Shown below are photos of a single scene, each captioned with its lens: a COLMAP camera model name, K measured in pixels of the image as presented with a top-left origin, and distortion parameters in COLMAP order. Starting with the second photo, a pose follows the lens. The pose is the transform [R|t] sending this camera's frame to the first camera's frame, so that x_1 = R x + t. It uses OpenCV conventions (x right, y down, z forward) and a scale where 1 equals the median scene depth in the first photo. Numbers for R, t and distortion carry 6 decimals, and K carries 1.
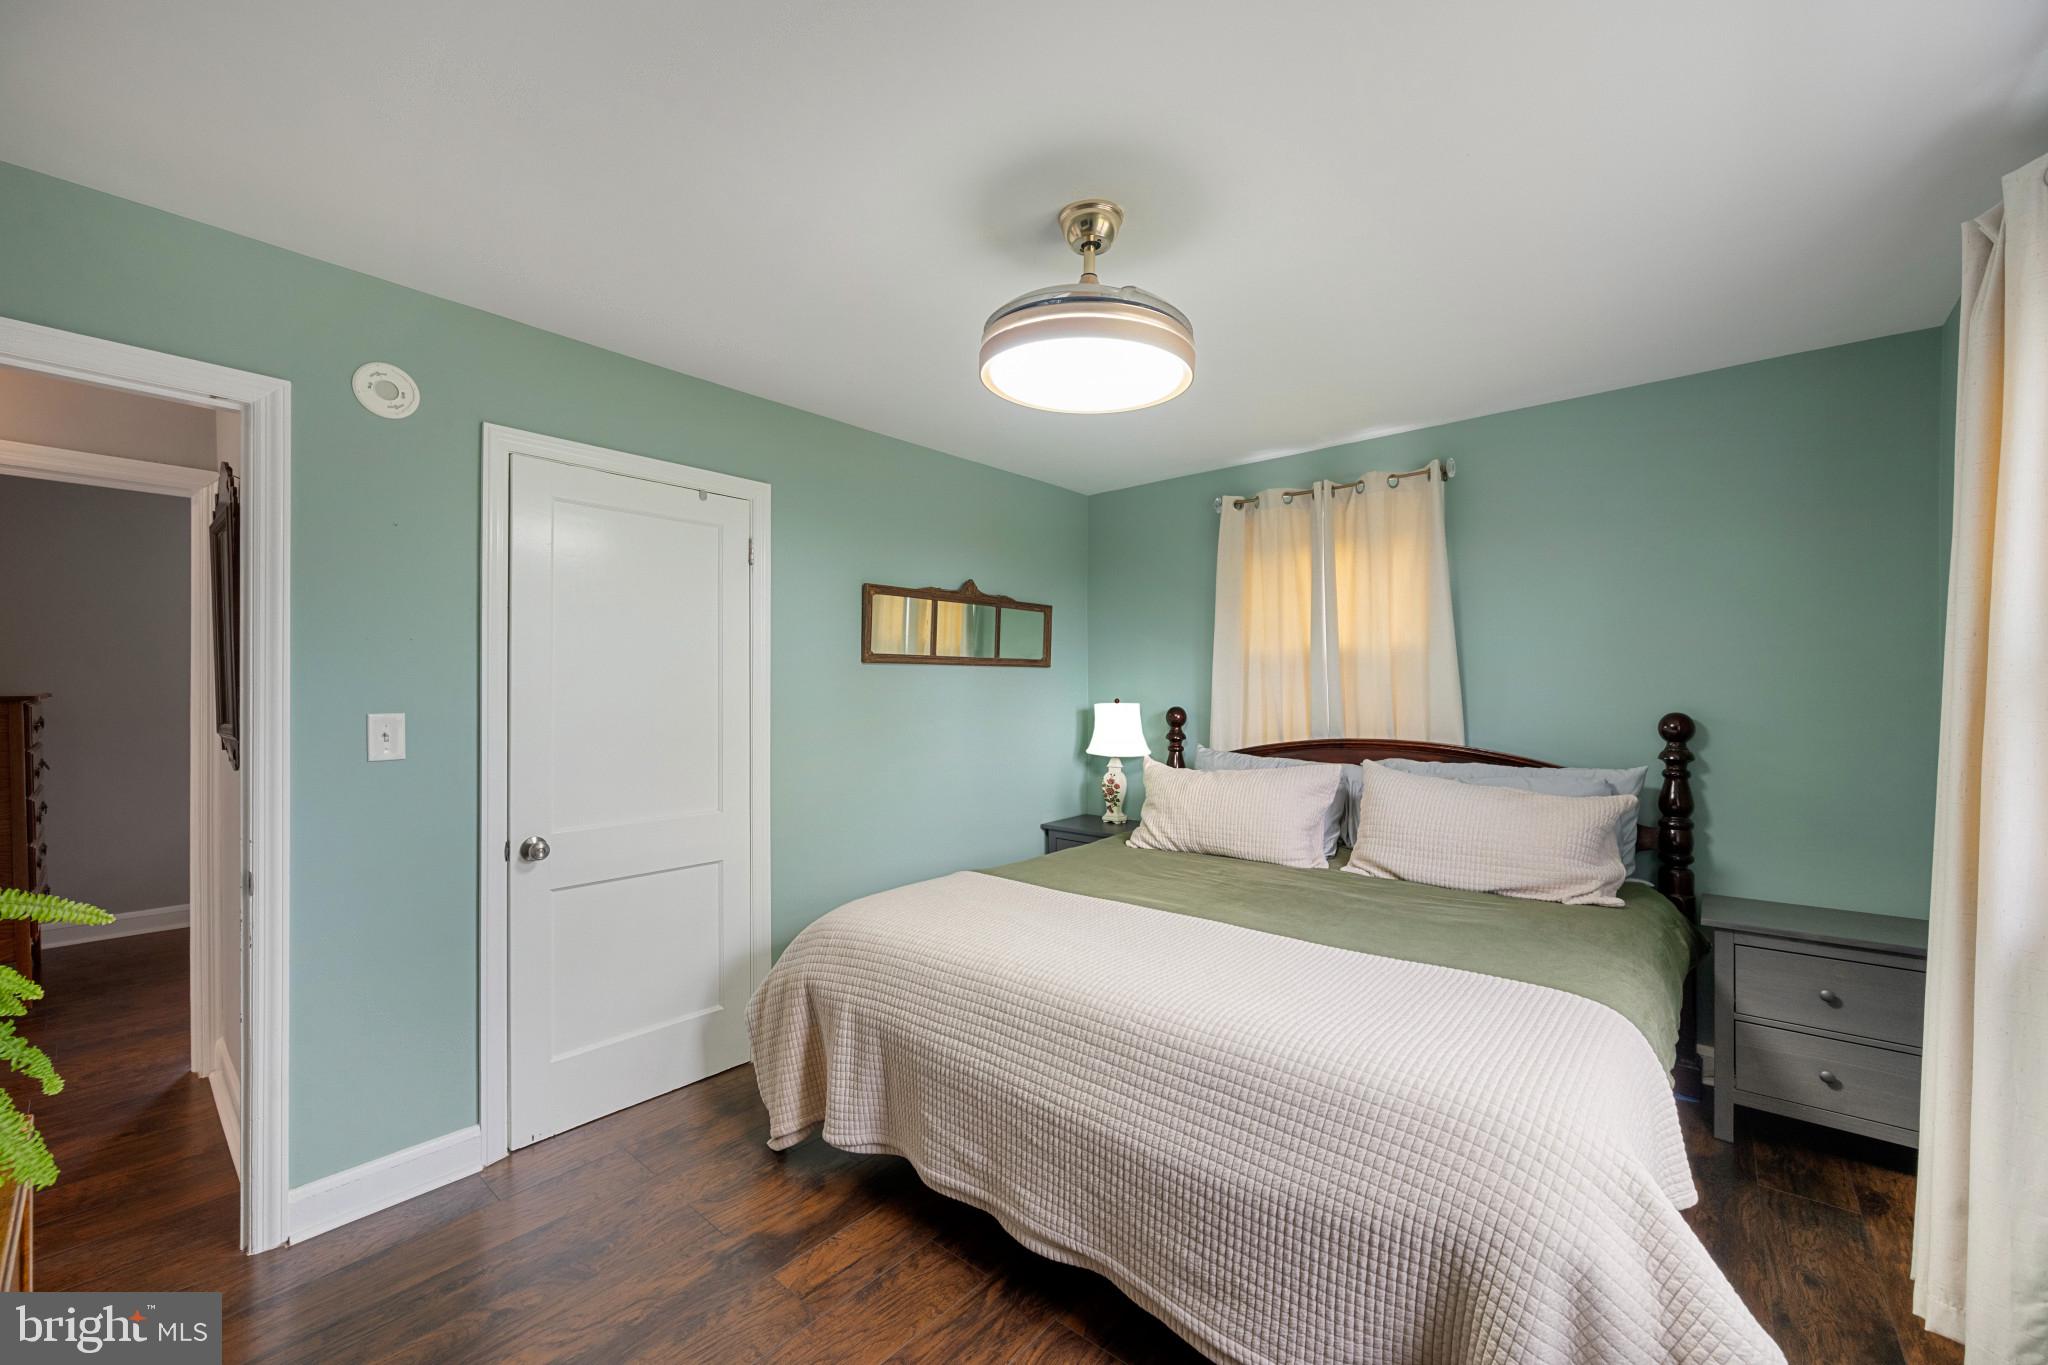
lens RADIAL K [[797.6, 0, 1025.7], [0, 797.6, 689.9], [0, 0, 1]] dist [-0.009676, 0.000293]
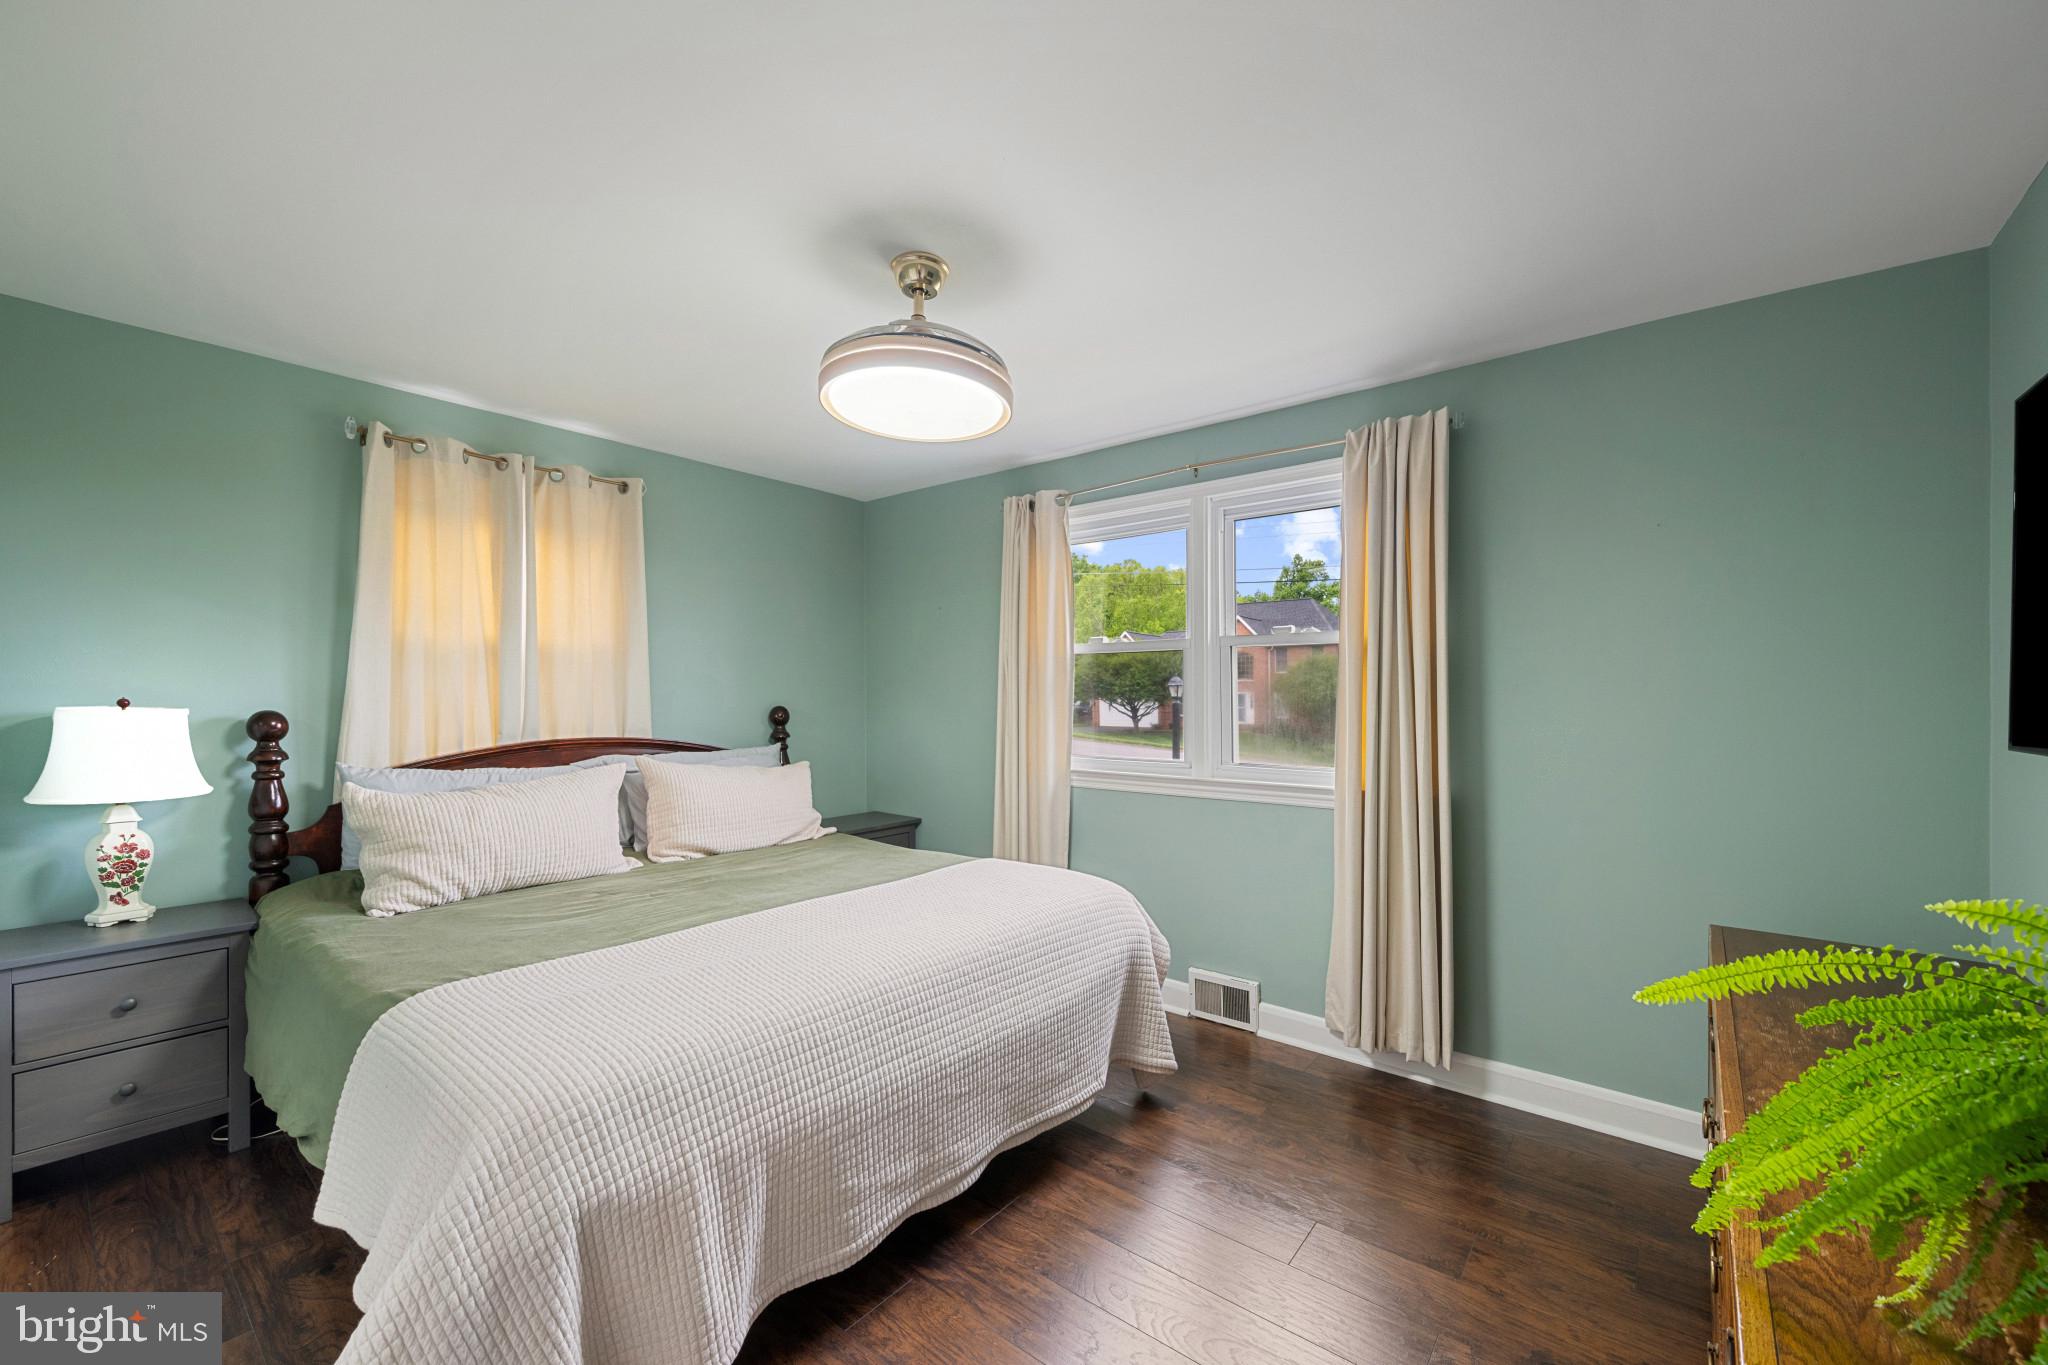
lens RADIAL K [[795.8, 0, 1020.3], [0, 795.8, 688.7], [0, 0, 1]] dist [0.001090, 0.000037]
pose [[-0.016251, 0.007457, 0.999840, -0.610363], [-0.009283, 0.999928, -0.007608, 0.002893], [-0.999825, -0.009405, -0.016180, 0.514260]]
